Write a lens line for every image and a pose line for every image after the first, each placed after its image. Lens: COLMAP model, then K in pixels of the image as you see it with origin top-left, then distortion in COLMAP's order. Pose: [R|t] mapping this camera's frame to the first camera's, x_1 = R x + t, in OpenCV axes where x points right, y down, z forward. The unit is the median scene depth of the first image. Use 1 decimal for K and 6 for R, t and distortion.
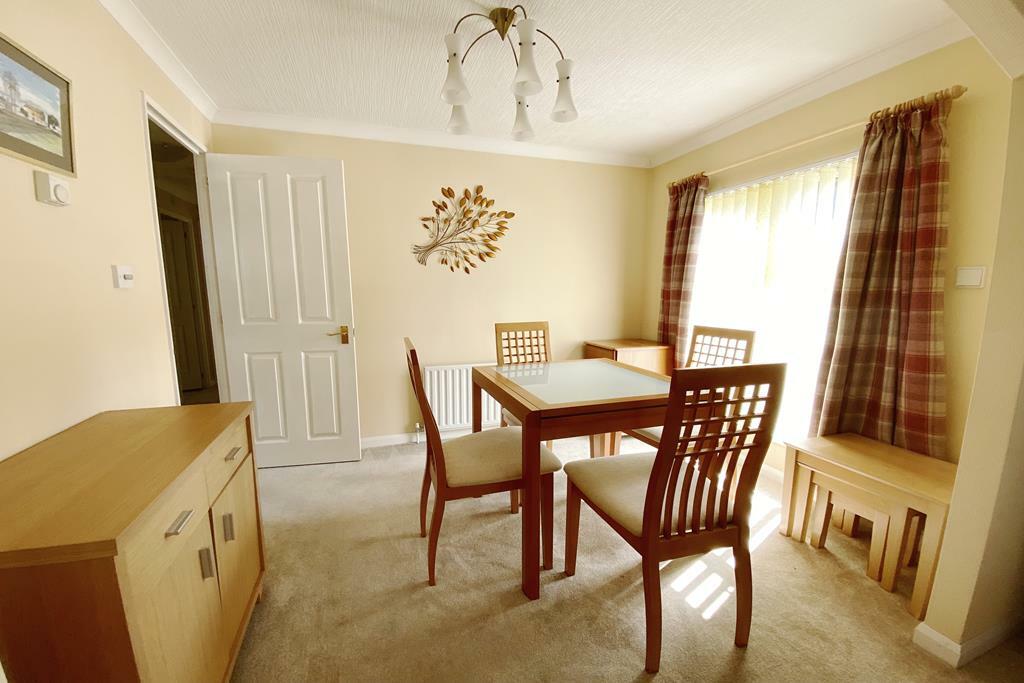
lens RADIAL K [[413.8, 0, 500.8], [0, 413.8, 357.0], [0, 0, 1]] dist [0.021211, -0.011800]
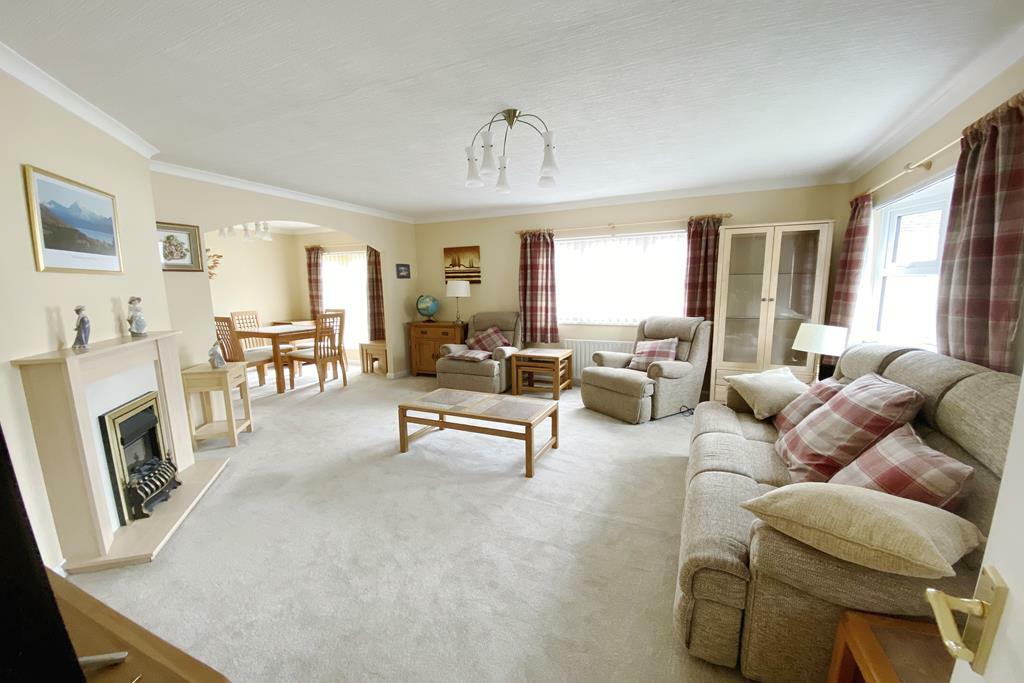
lens RADIAL K [[413.8, 0, 508.2], [0, 413.8, 356.1], [0, 0, 1]] dist [0.021211, -0.011800]
pose [[0.687018, -0.128800, 0.715134, -0.519940], [0.131945, 0.989917, 0.051533, 0.191735], [-0.714561, 0.058954, 0.697085, -1.305926]]
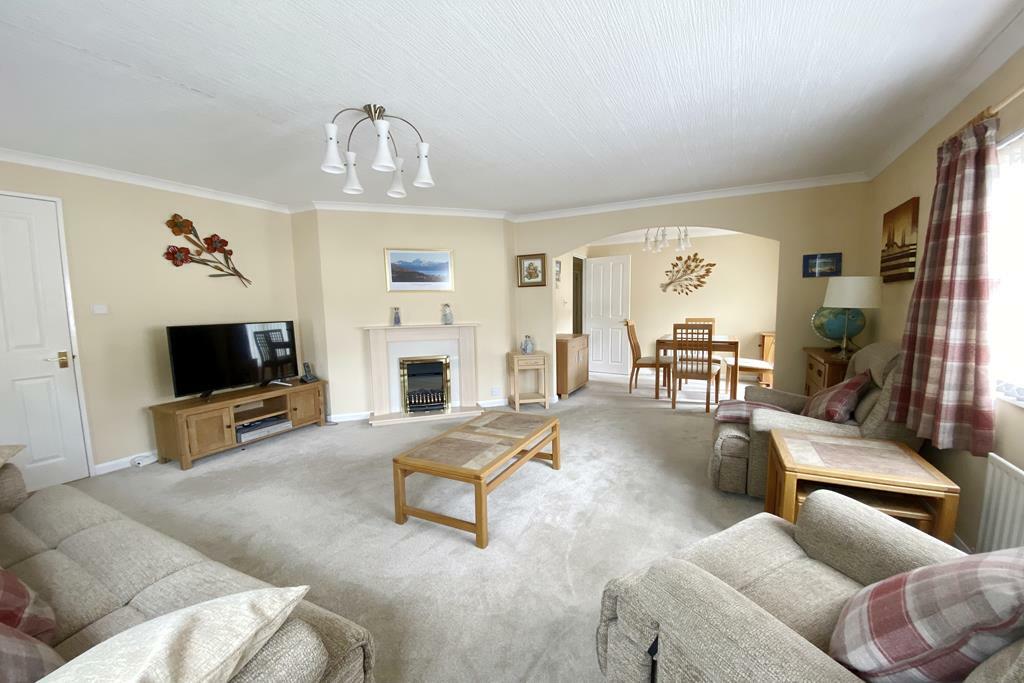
lens RADIAL K [[413.8, 0, 508.0], [0, 413.8, 352.0], [0, 0, 1]] dist [0.021211, -0.011800]
pose [[0.699157, 0.070373, -0.711497, 0.814002], [-0.100557, 0.994931, -0.000407, 0.176006], [0.707861, 0.071830, 0.702689, -1.102529]]
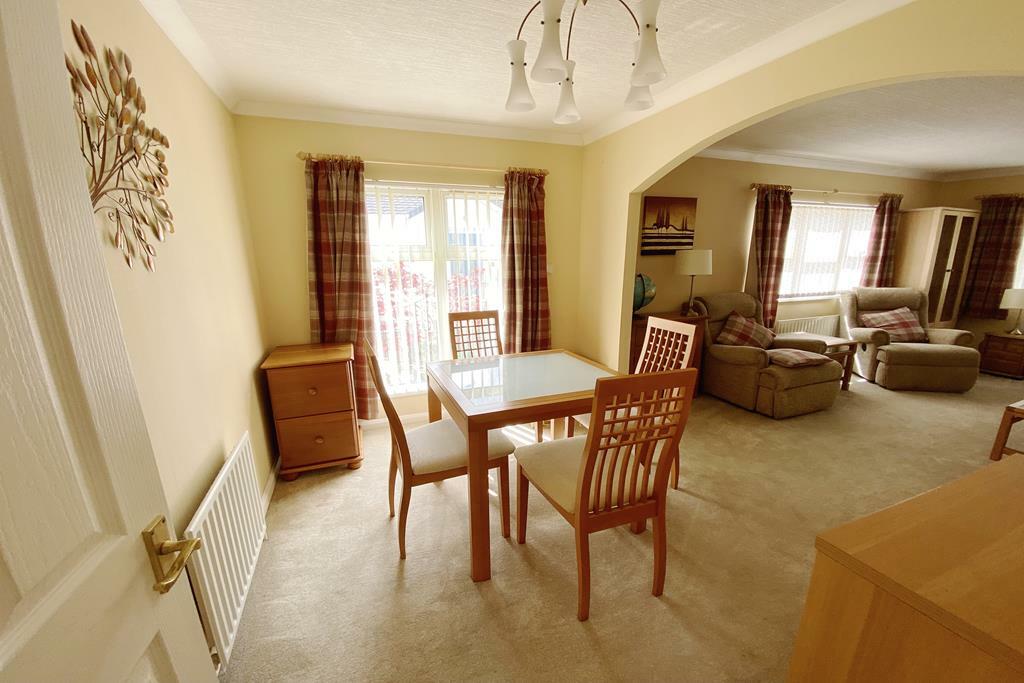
lens RADIAL K [[413.8, 0, 505.3], [0, 413.8, 333.3], [0, 0, 1]] dist [0.021211, -0.011800]
pose [[-0.052856, -0.189961, 0.980368, -0.501240], [0.176219, 0.964559, 0.196398, -0.169745], [-0.982931, 0.183141, -0.017508, 0.693754]]
